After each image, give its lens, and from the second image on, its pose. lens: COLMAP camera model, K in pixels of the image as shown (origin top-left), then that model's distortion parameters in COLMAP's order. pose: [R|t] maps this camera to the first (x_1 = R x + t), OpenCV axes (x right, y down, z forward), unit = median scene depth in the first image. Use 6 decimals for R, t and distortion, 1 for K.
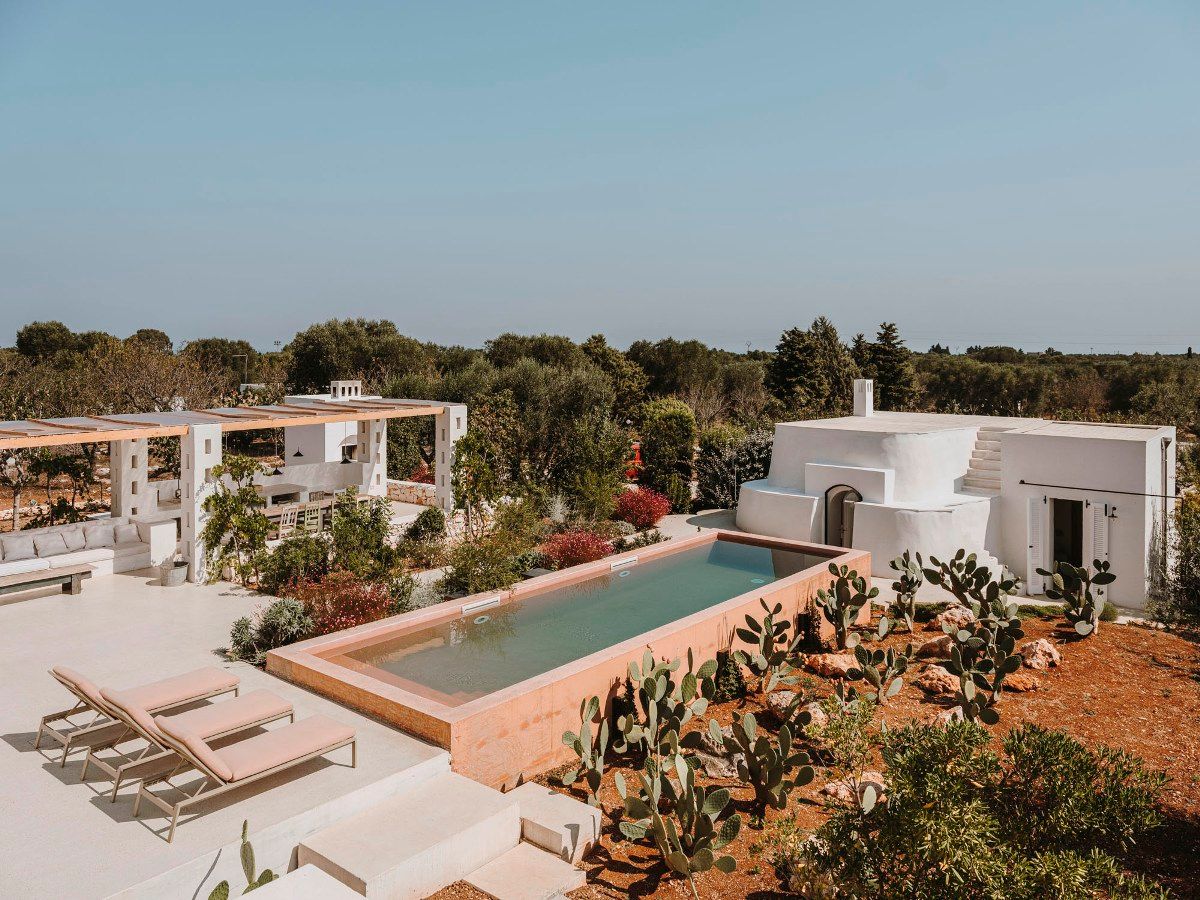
lens RADIAL K [[937.4, 0, 601.7], [0, 937.4, 352.1], [0, 0, 1]] dist [-0.004052, 0.003918]
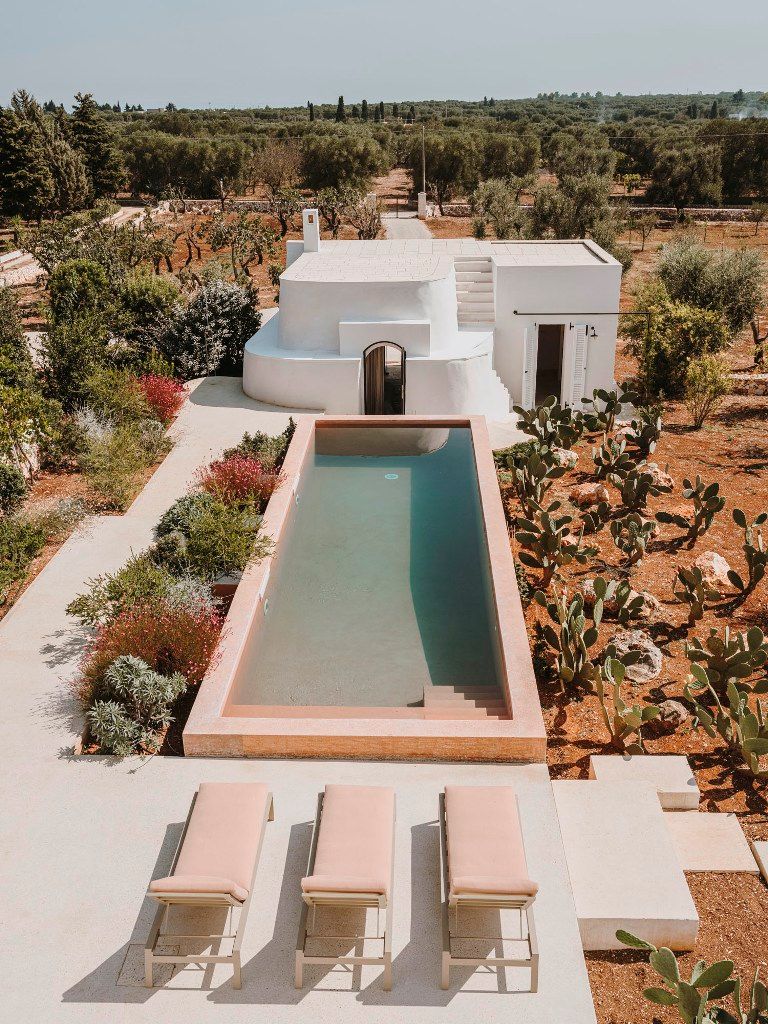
lens RADIAL K [[998.4, 0, 384.0], [0, 998.4, 512.0], [0, 0, 1]] dist [-0.004036, 0.005282]
pose [[0.790968, -0.248824, 0.558977, -0.504799], [0.020818, 0.923991, 0.381848, -0.123349], [-0.611503, -0.290393, 0.736027, 0.278601]]
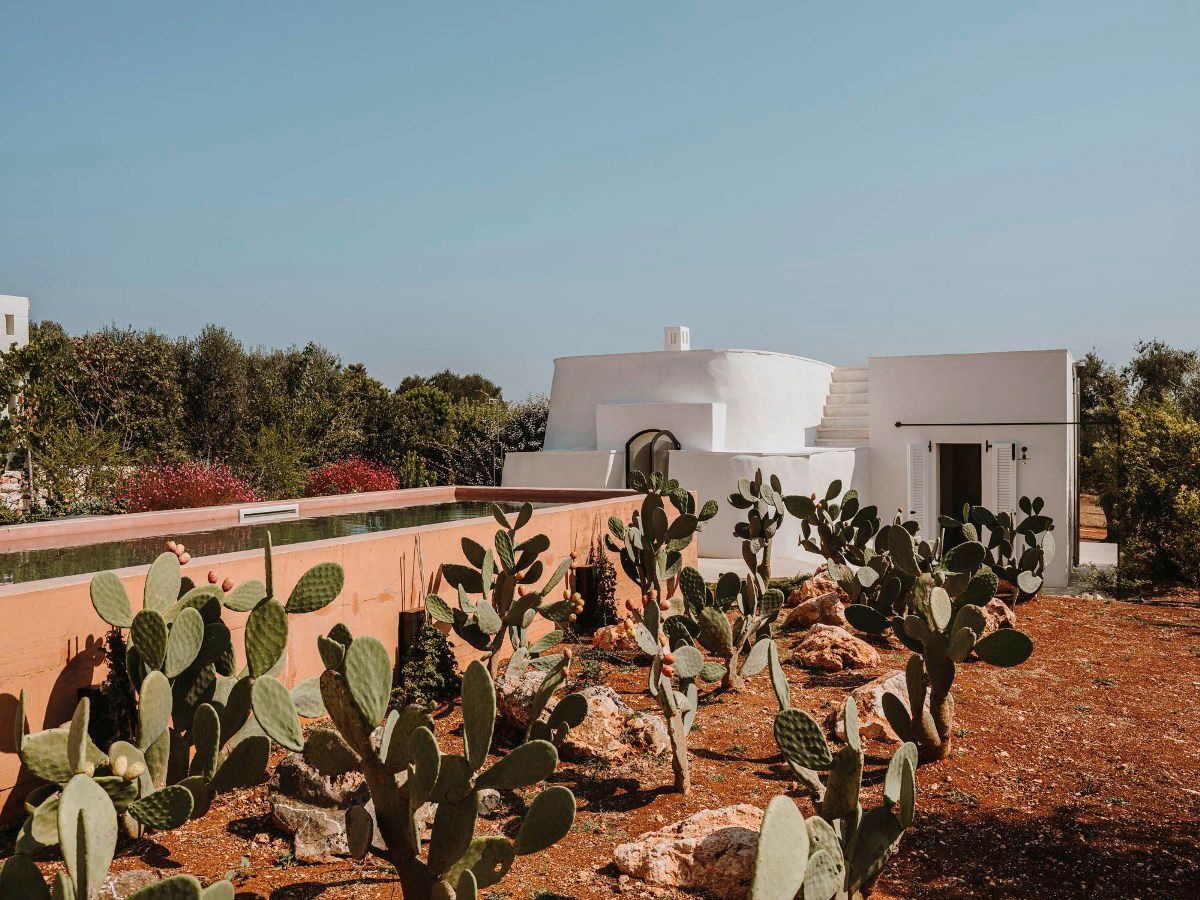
lens RADIAL K [[1010.2, 0, 600.0], [0, 1010.2, 450.0], [0, 0, 1]] dist [-0.009107, -0.003756]
pose [[0.979553, -0.015721, 0.200572, 0.108750], [0.014127, 0.999856, 0.009378, 0.209912], [-0.200690, -0.006353, 0.979634, 0.428356]]
